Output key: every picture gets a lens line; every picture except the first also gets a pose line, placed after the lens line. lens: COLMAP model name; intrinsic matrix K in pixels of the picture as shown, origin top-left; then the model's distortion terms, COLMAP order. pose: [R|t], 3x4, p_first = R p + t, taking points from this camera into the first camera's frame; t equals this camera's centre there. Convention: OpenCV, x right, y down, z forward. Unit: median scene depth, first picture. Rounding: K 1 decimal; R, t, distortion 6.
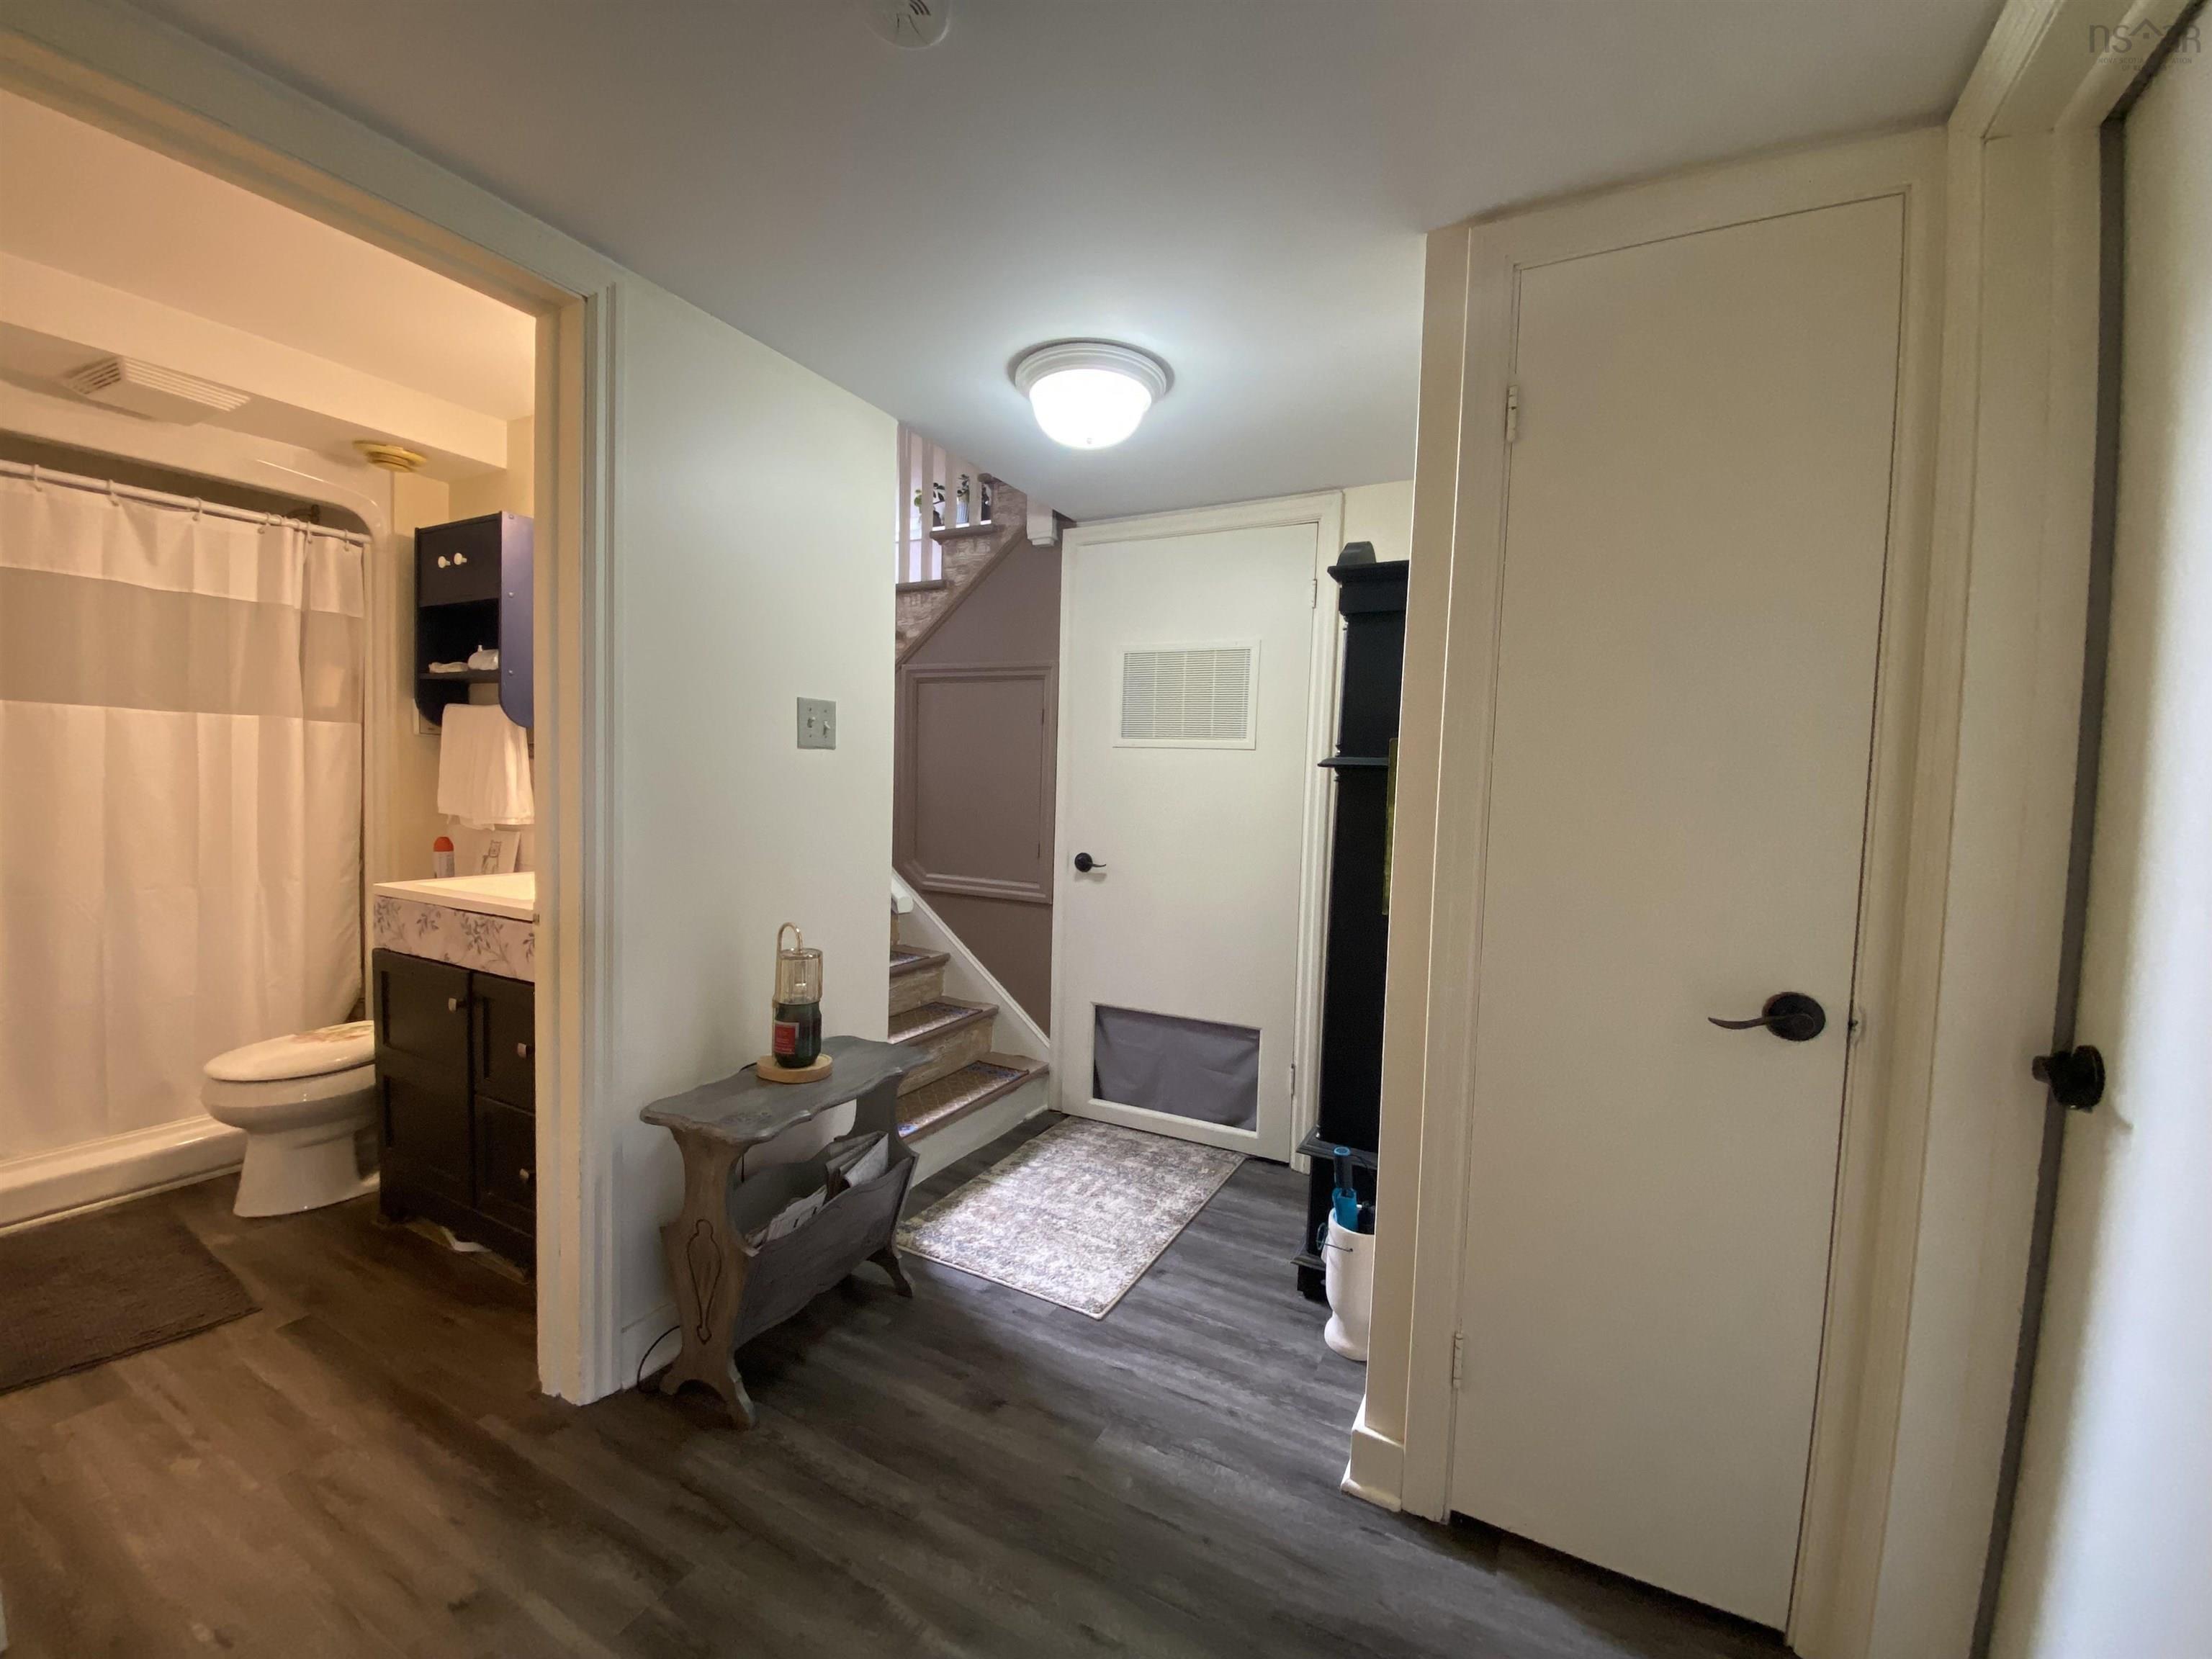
lens RADIAL K [[883.7, 0, 1085.5], [0, 883.7, 832.2], [0, 0, 1]] dist [0.012170, -0.016535]
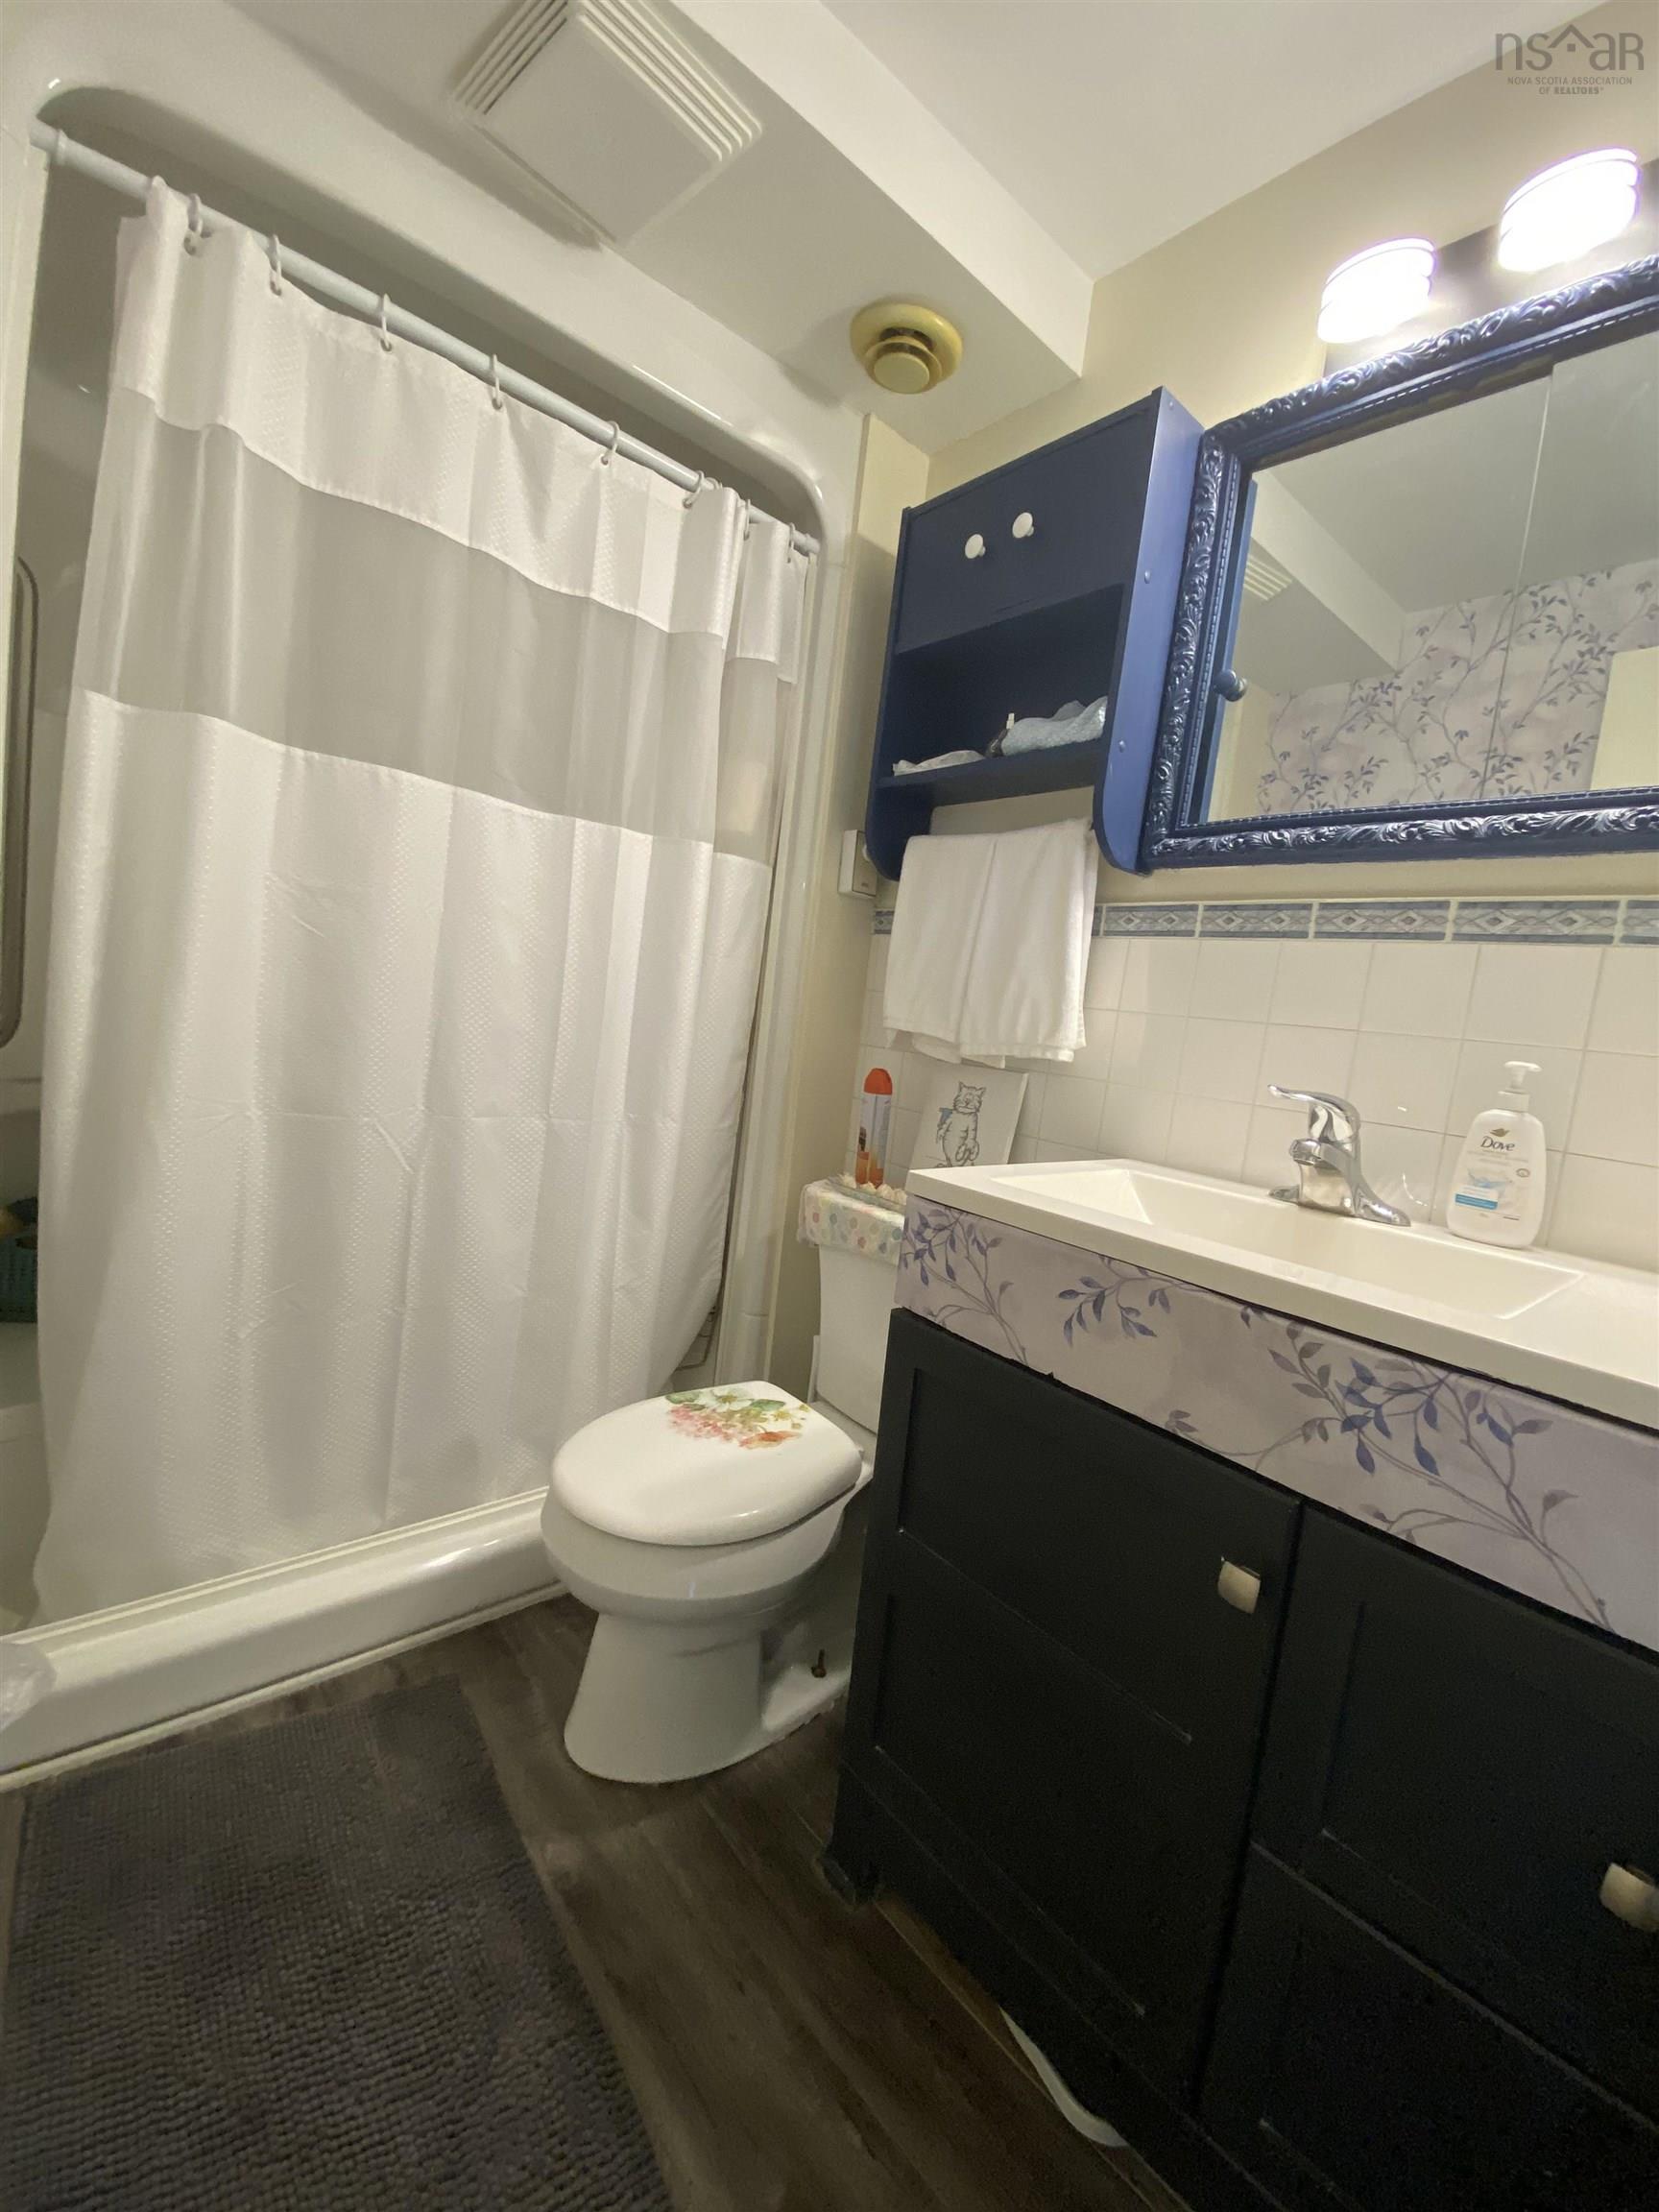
lens RADIAL K [[868.1, 0, 829.5], [0, 868.1, 1106.0], [0, 0, 1]] dist [0.013667, -0.020210]
pose [[0.930738, 0.110566, -0.348572, -0.674379], [-0.102733, 0.993866, 0.040940, 0.011793], [0.350960, -0.002295, 0.936387, 0.557460]]
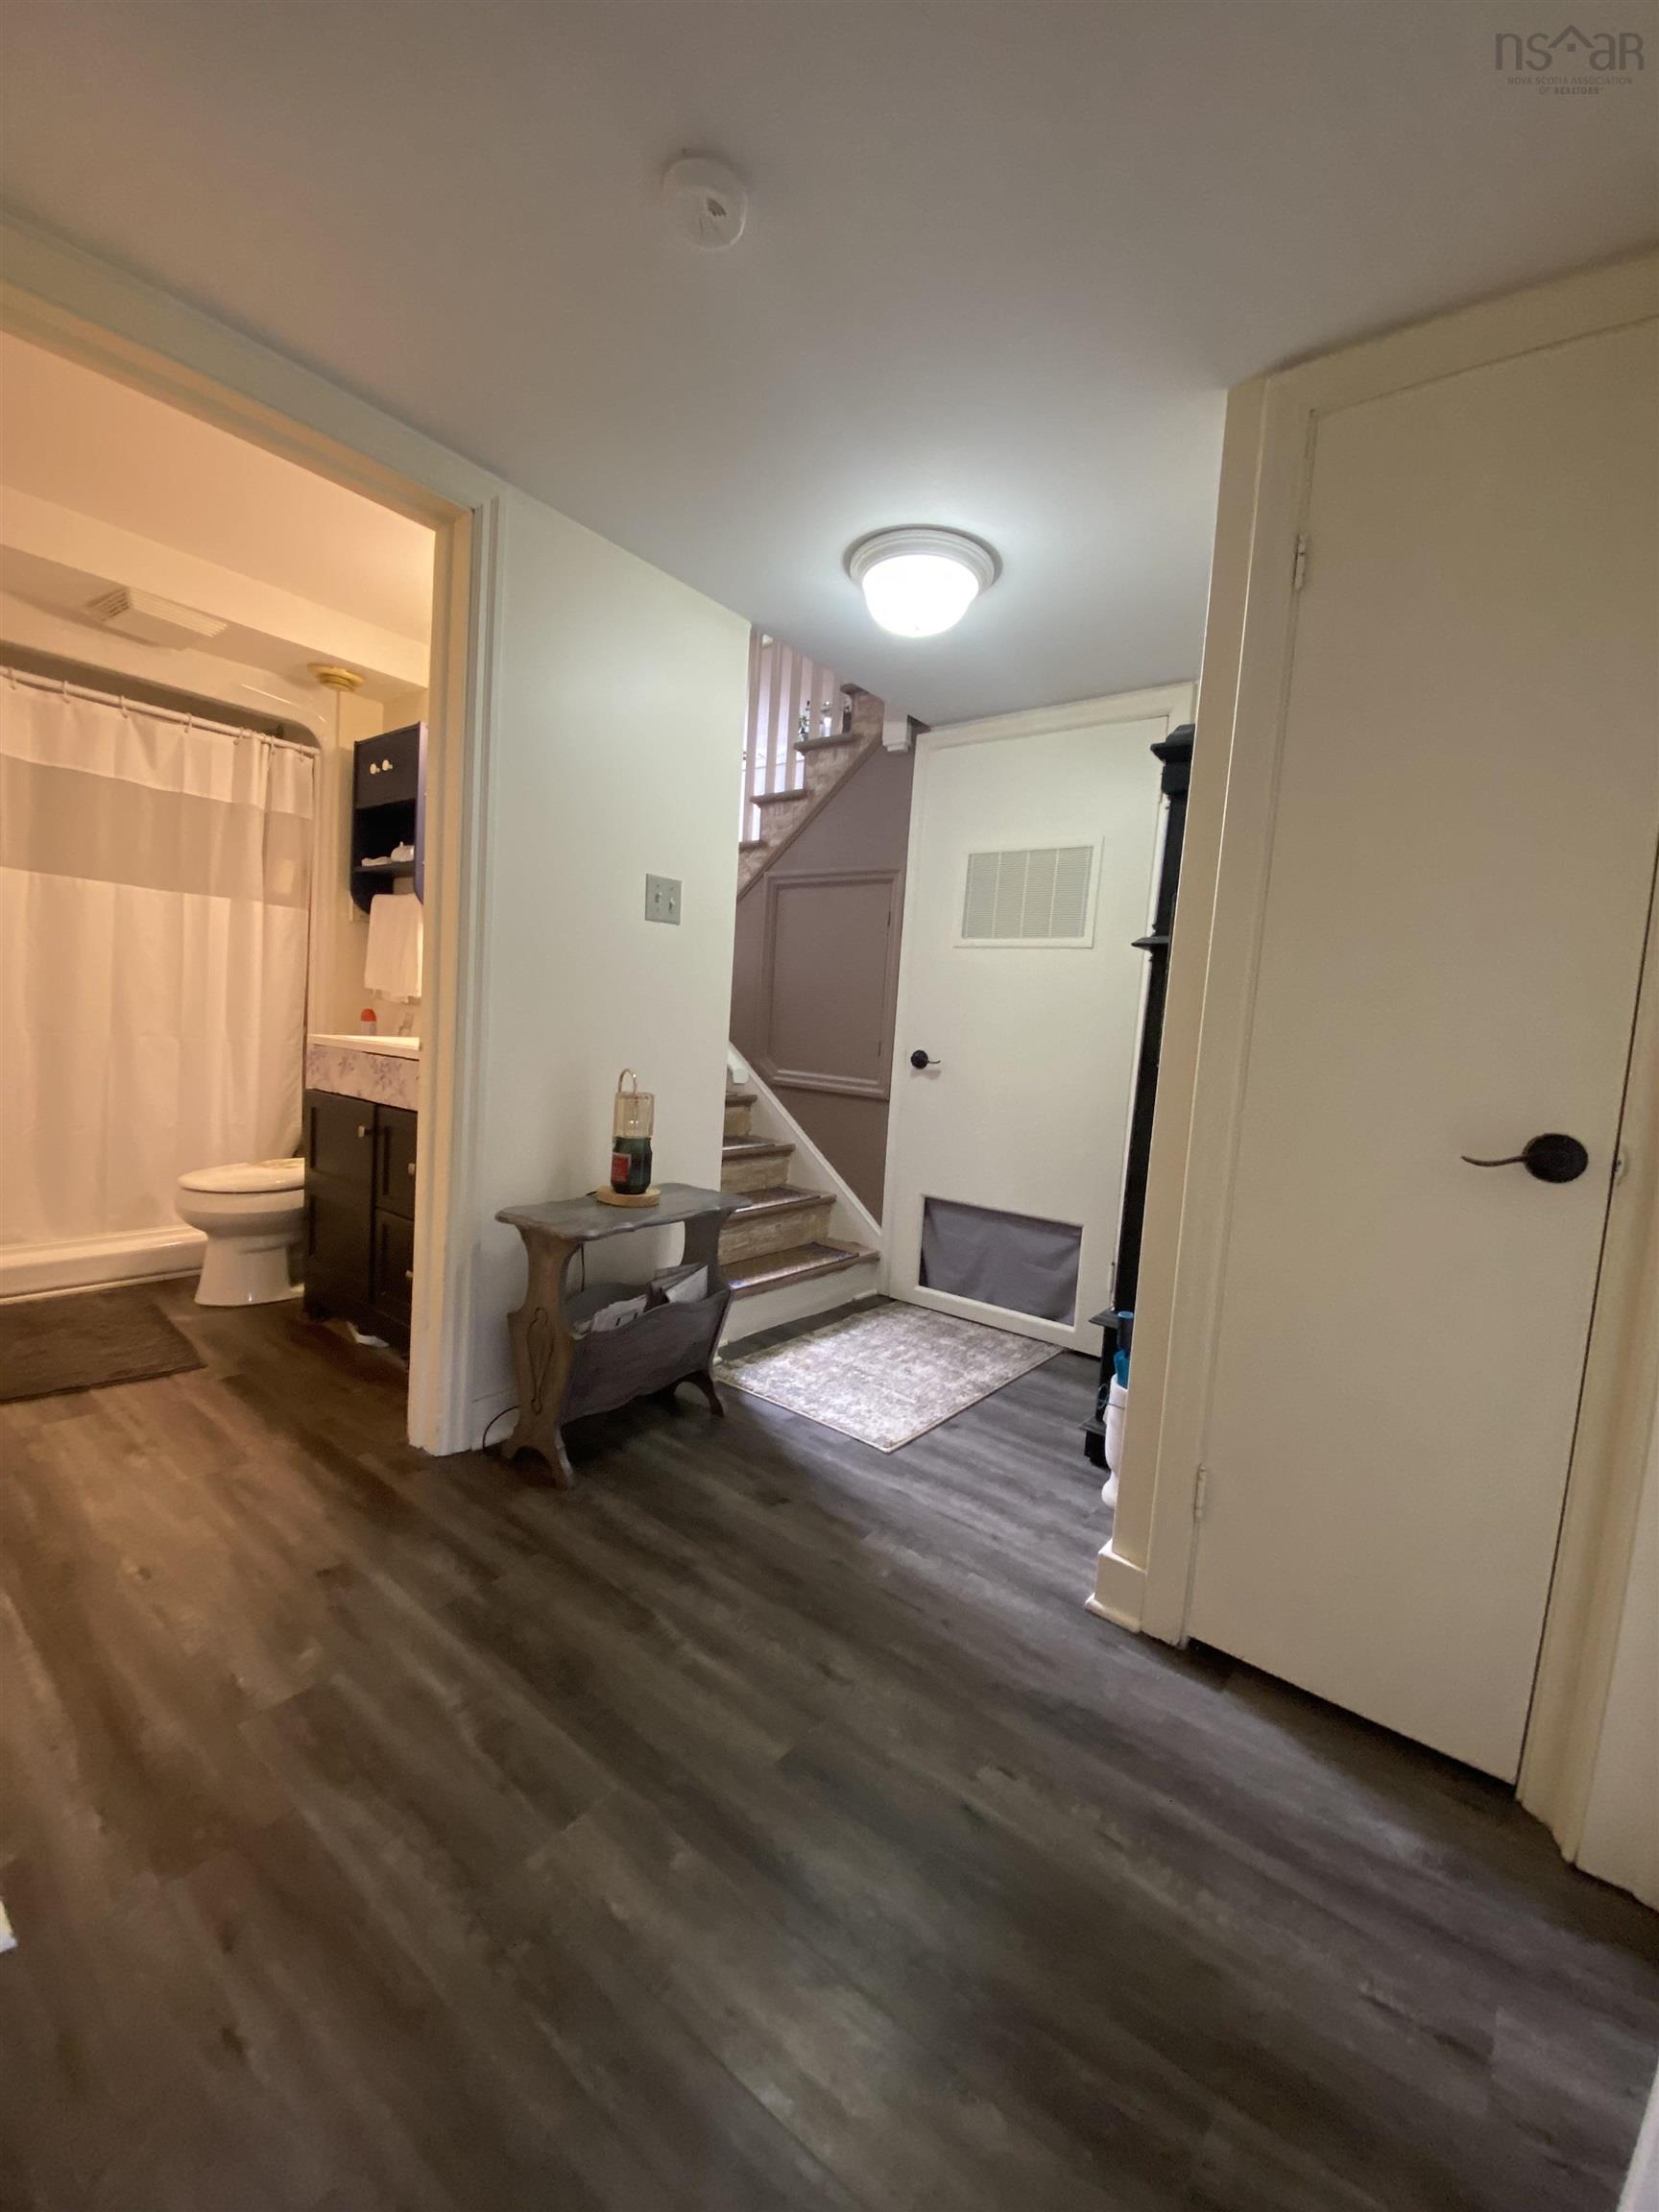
lens RADIAL K [[883.7, 0, 829.5], [0, 883.7, 1106.0], [0, 0, 1]] dist [0.012170, -0.016535]
pose [[0.984001, 0.050320, -0.170909, 0.095097], [-0.046845, 0.998606, 0.024304, 0.091546], [0.171893, -0.015909, 0.984987, -0.057577]]
